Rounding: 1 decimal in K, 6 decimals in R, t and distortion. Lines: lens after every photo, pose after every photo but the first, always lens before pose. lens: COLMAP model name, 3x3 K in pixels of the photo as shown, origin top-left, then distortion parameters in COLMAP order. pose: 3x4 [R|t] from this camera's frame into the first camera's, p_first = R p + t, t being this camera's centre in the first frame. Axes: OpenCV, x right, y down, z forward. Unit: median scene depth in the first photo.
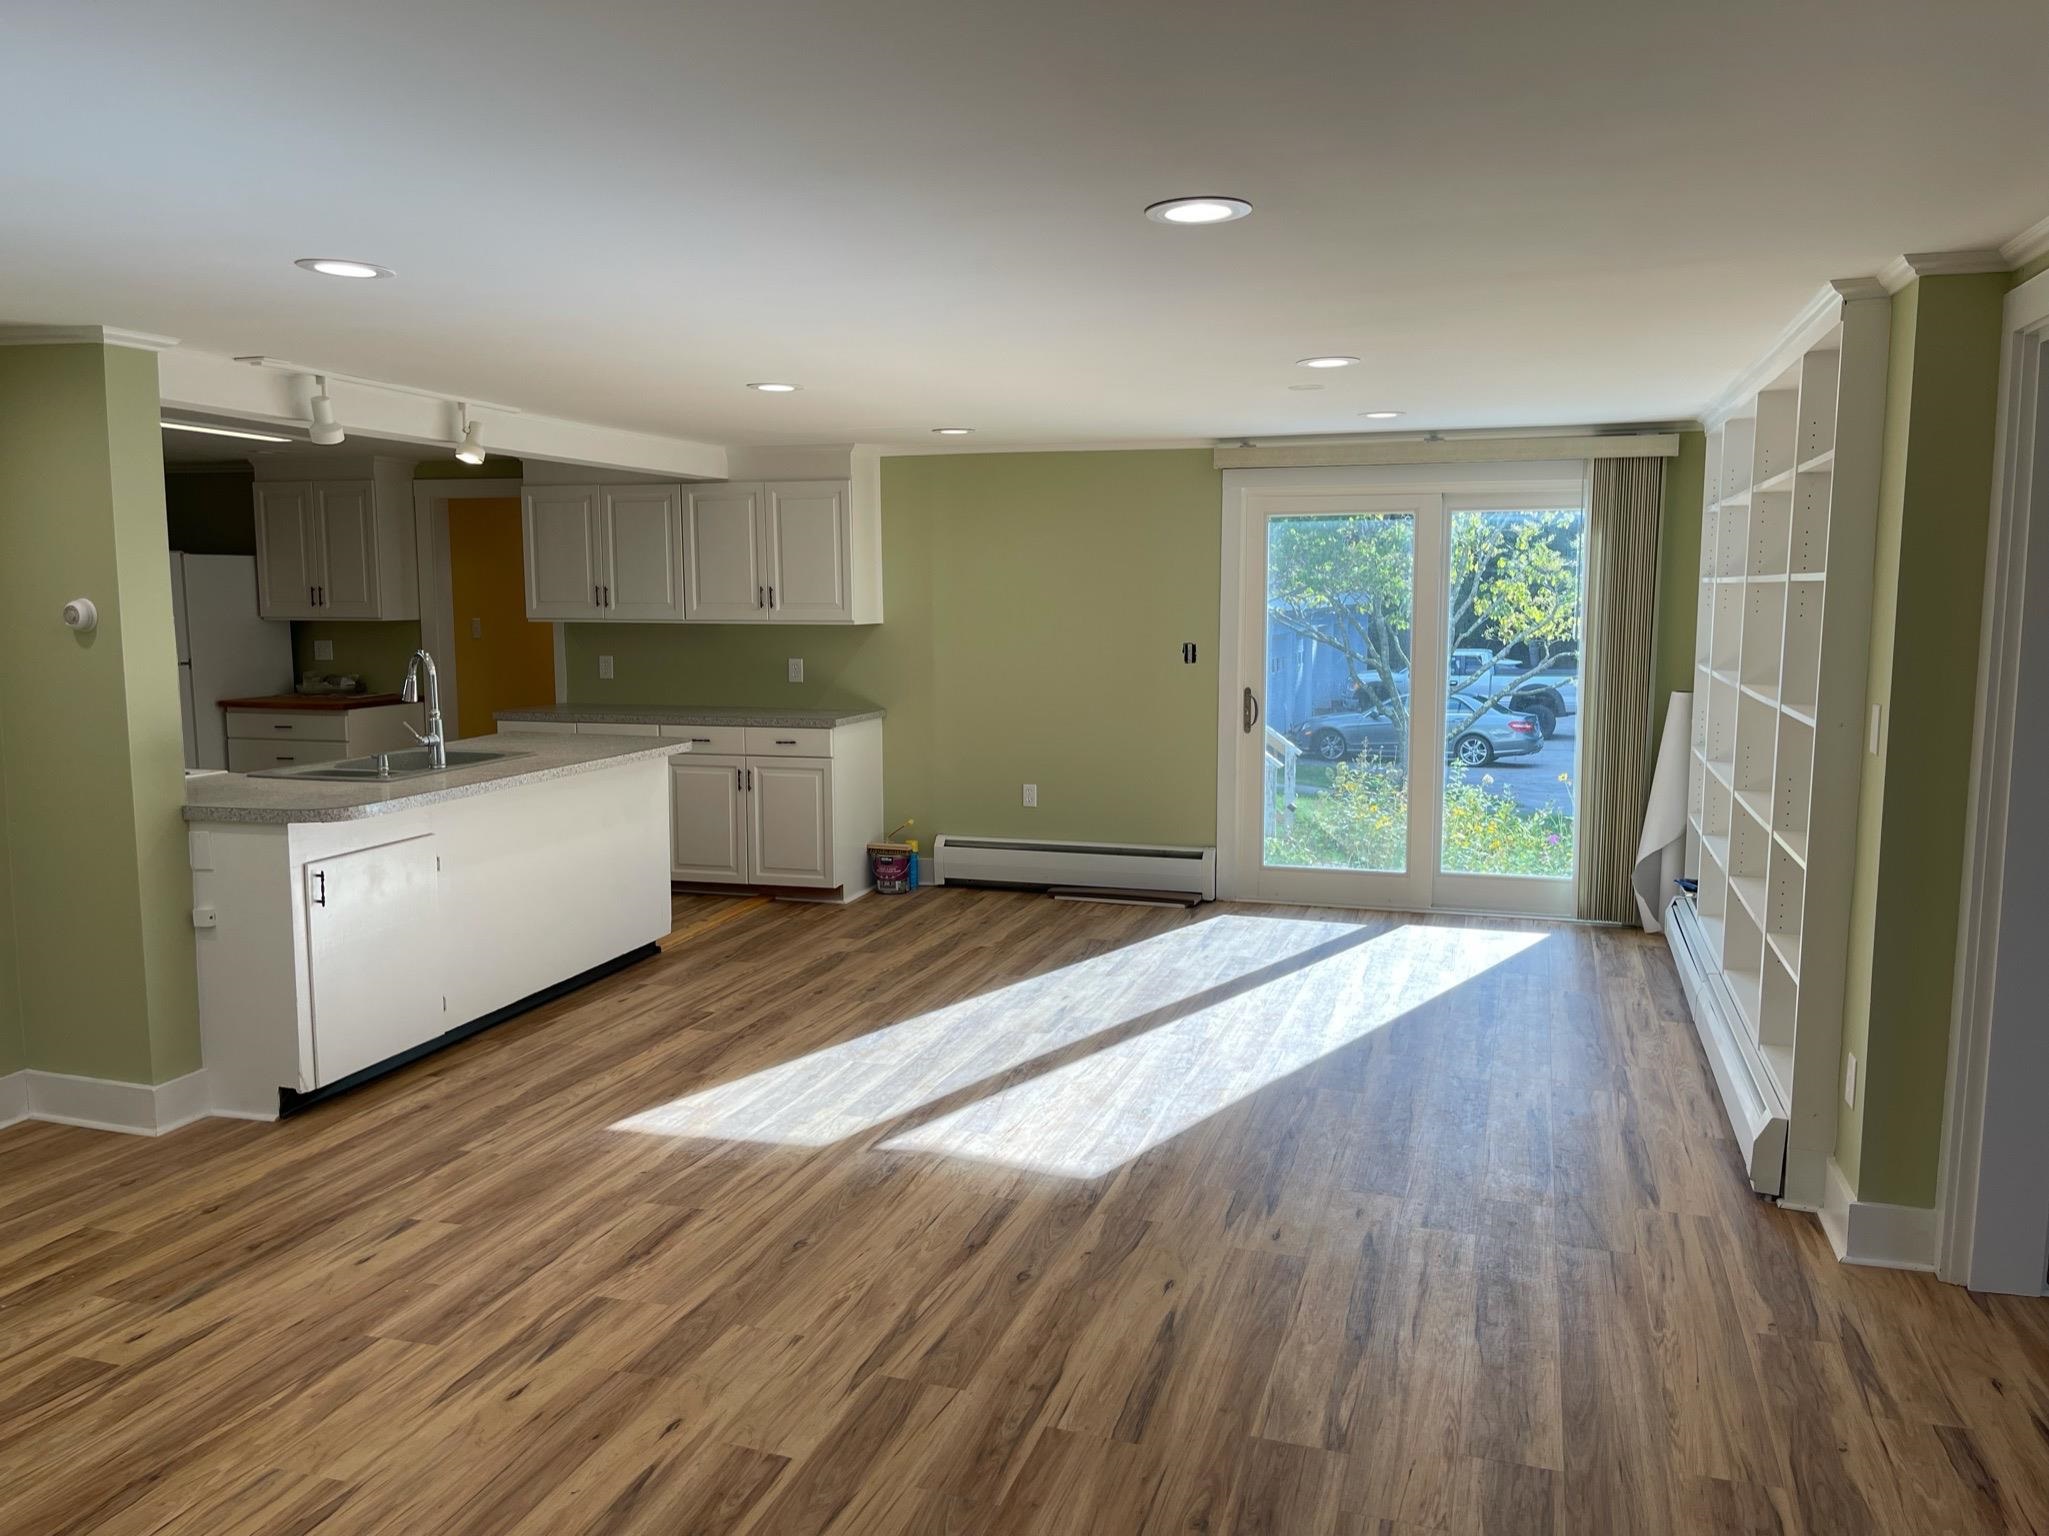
lens RADIAL K [[1538.7, 0, 1019.8], [0, 1538.7, 777.5], [0, 0, 1]] dist [0.074436, -0.103810]
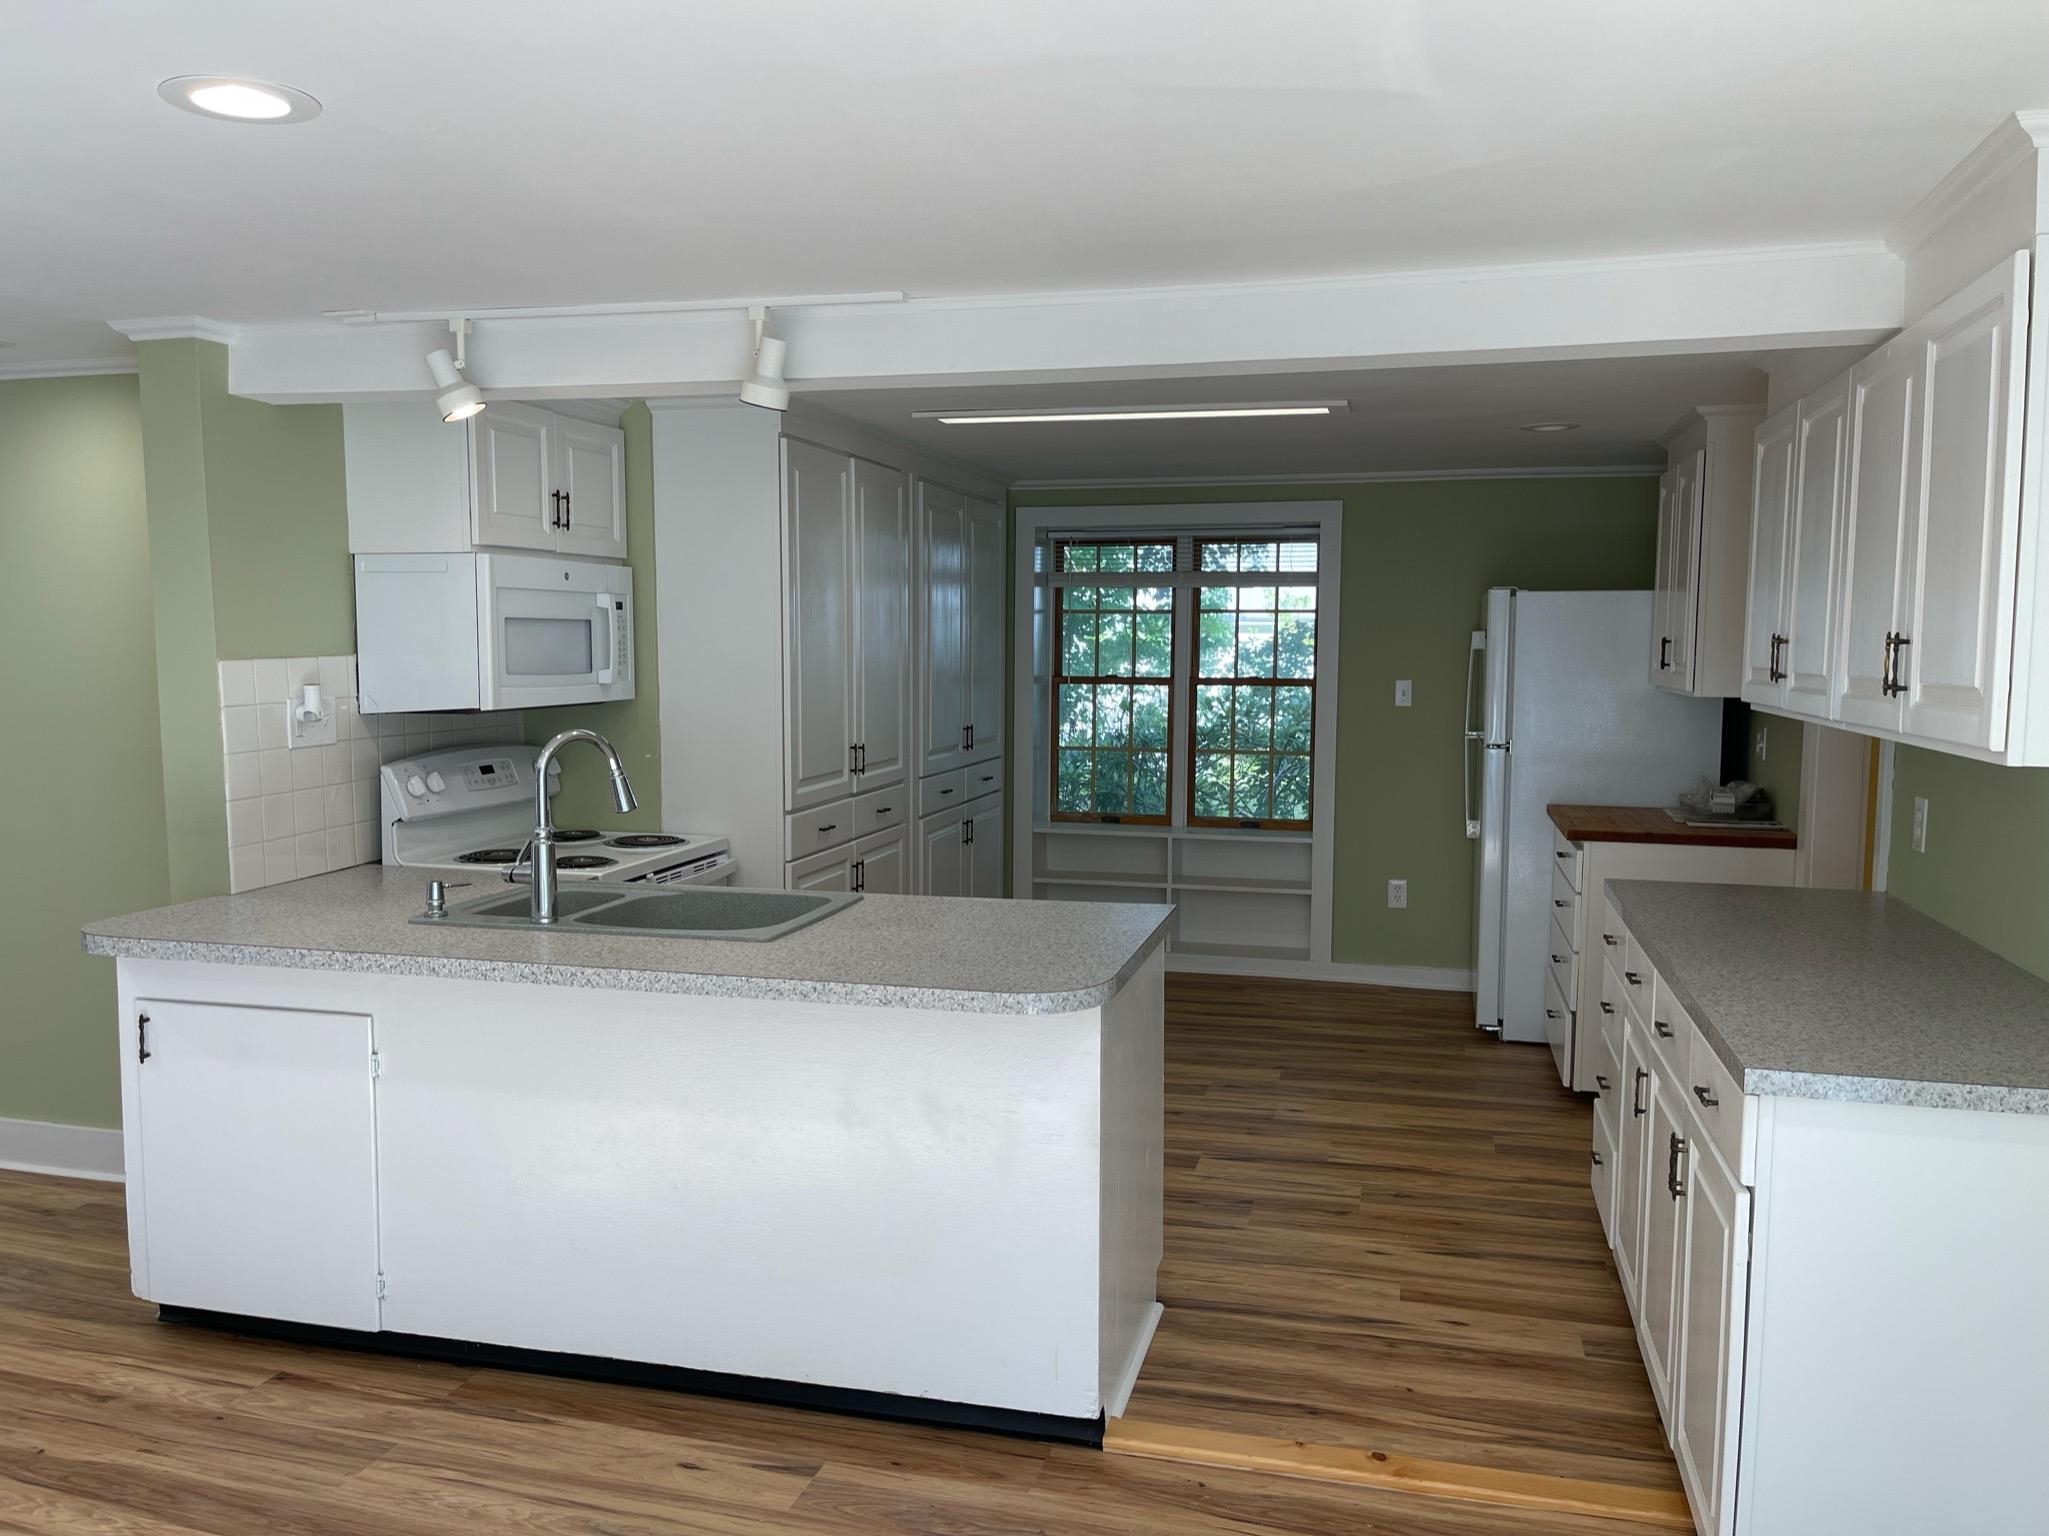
lens RADIAL K [[1538.7, 0, 1019.8], [0, 1538.7, 777.5], [0, 0, 1]] dist [0.074436, -0.103810]
pose [[0.042180, 0.092826, -0.994789, 0.297018], [-0.131730, 0.987499, 0.086560, -0.174363], [0.990388, 0.127392, 0.053880, 1.420047]]
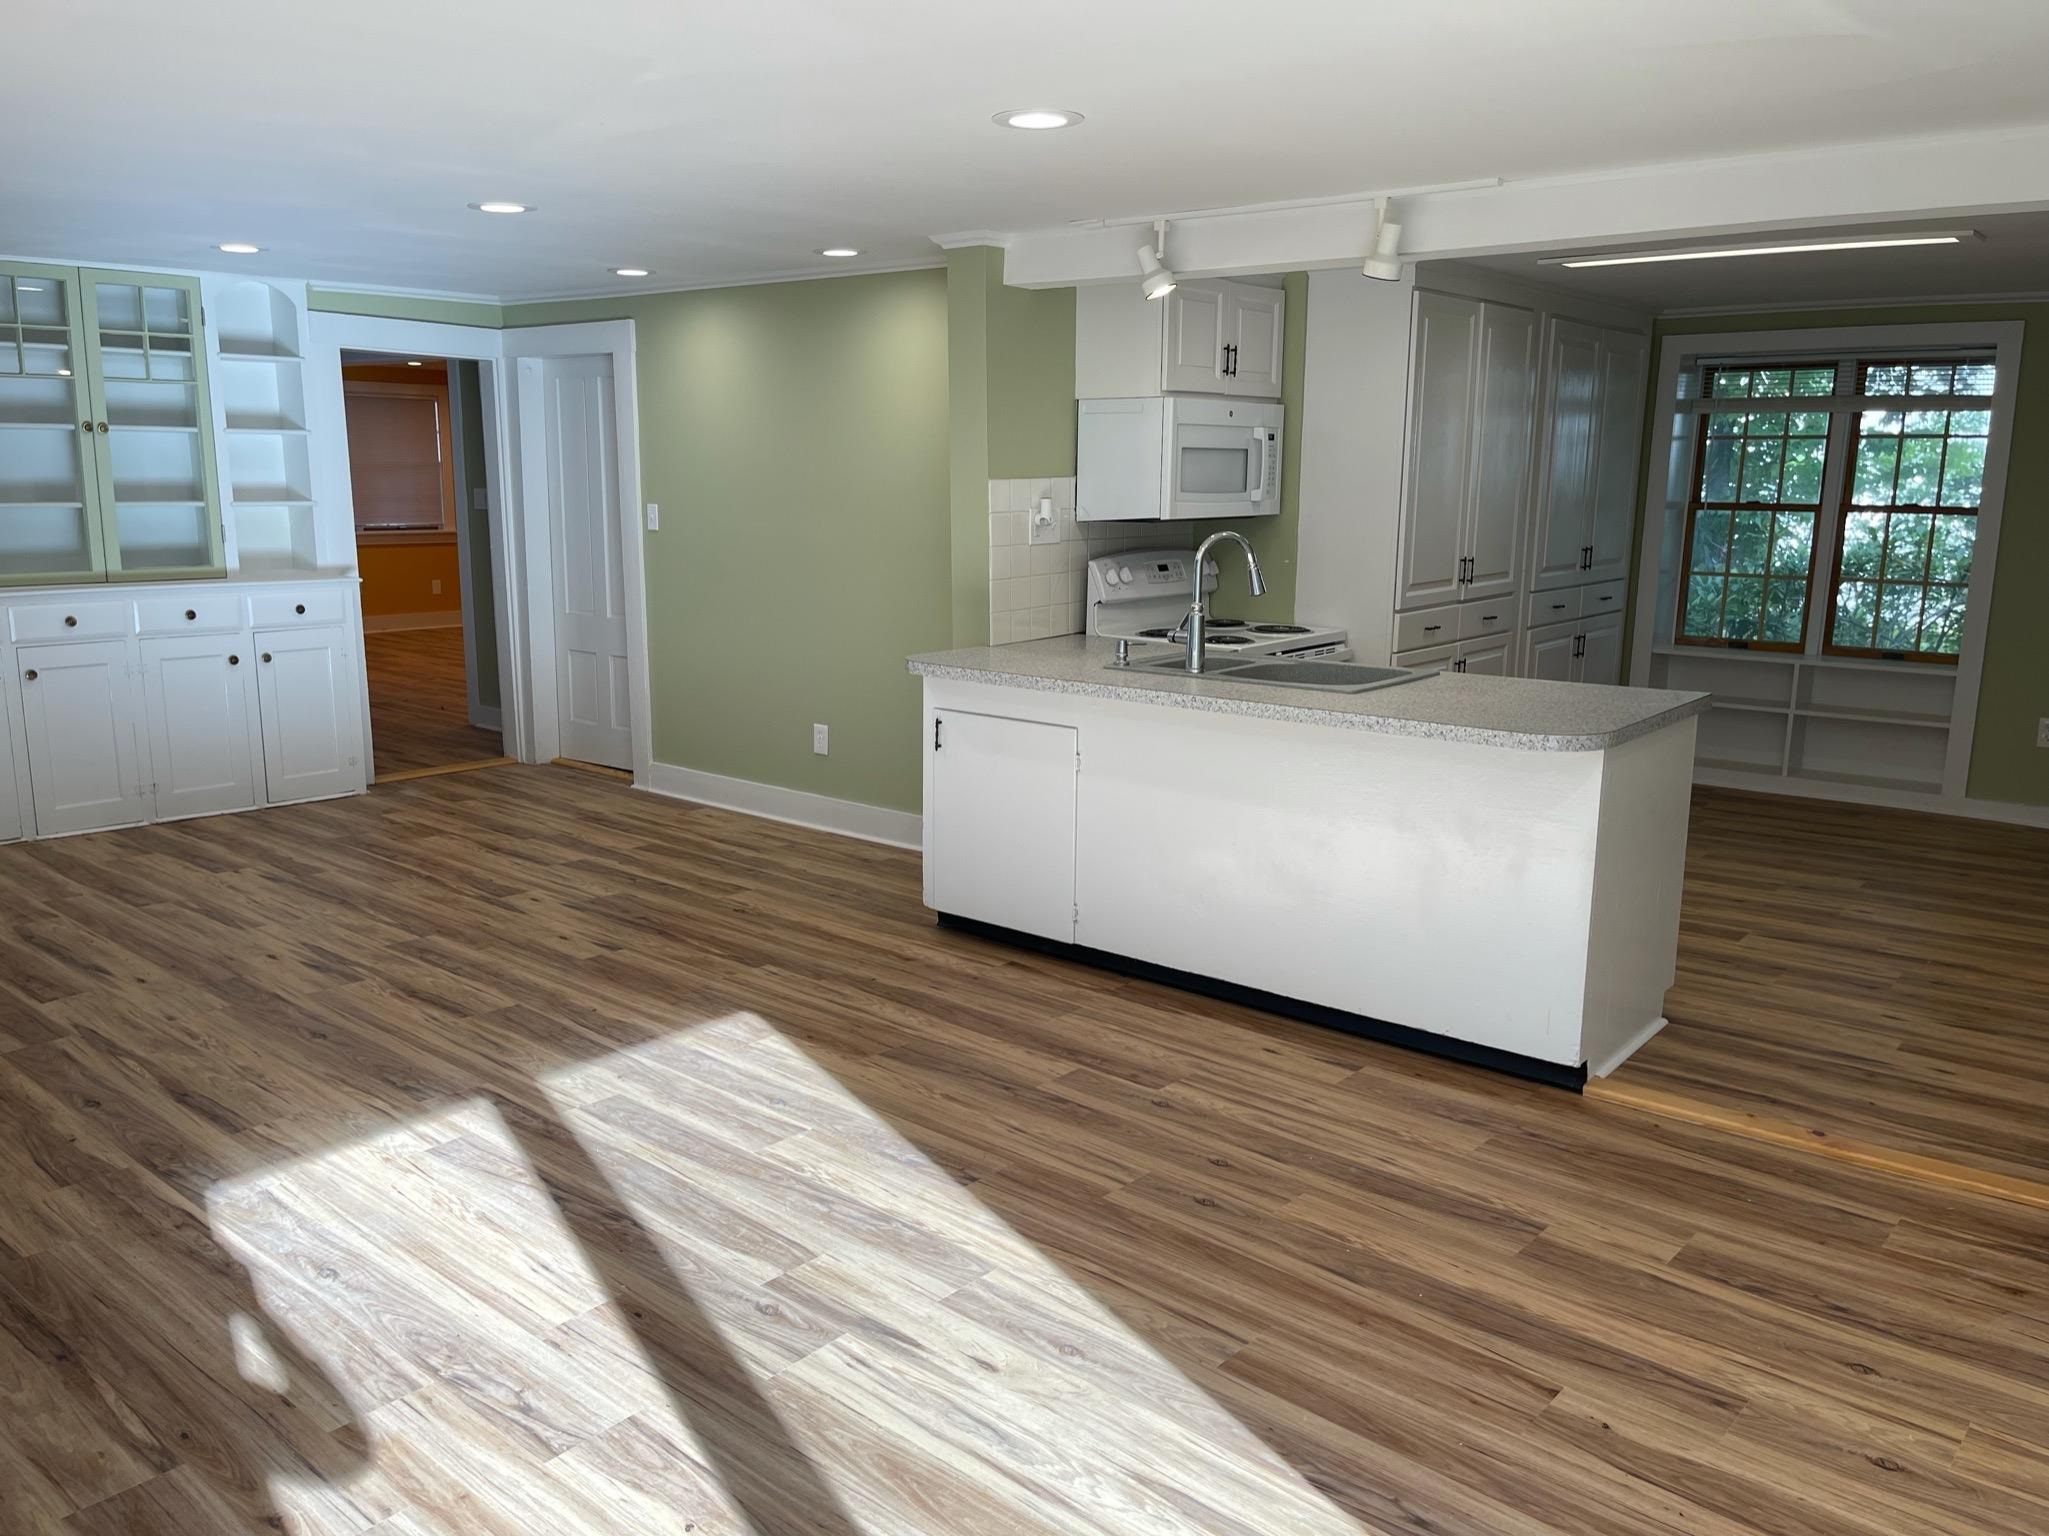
lens RADIAL K [[1538.7, 0, 1019.8], [0, 1538.7, 777.5], [0, 0, 1]] dist [0.074436, -0.103810]
pose [[-0.378068, 0.182164, -0.907679, 0.541789], [-0.124736, 0.961486, 0.244918, -0.179830], [0.917336, 0.205816, -0.340785, 1.500609]]
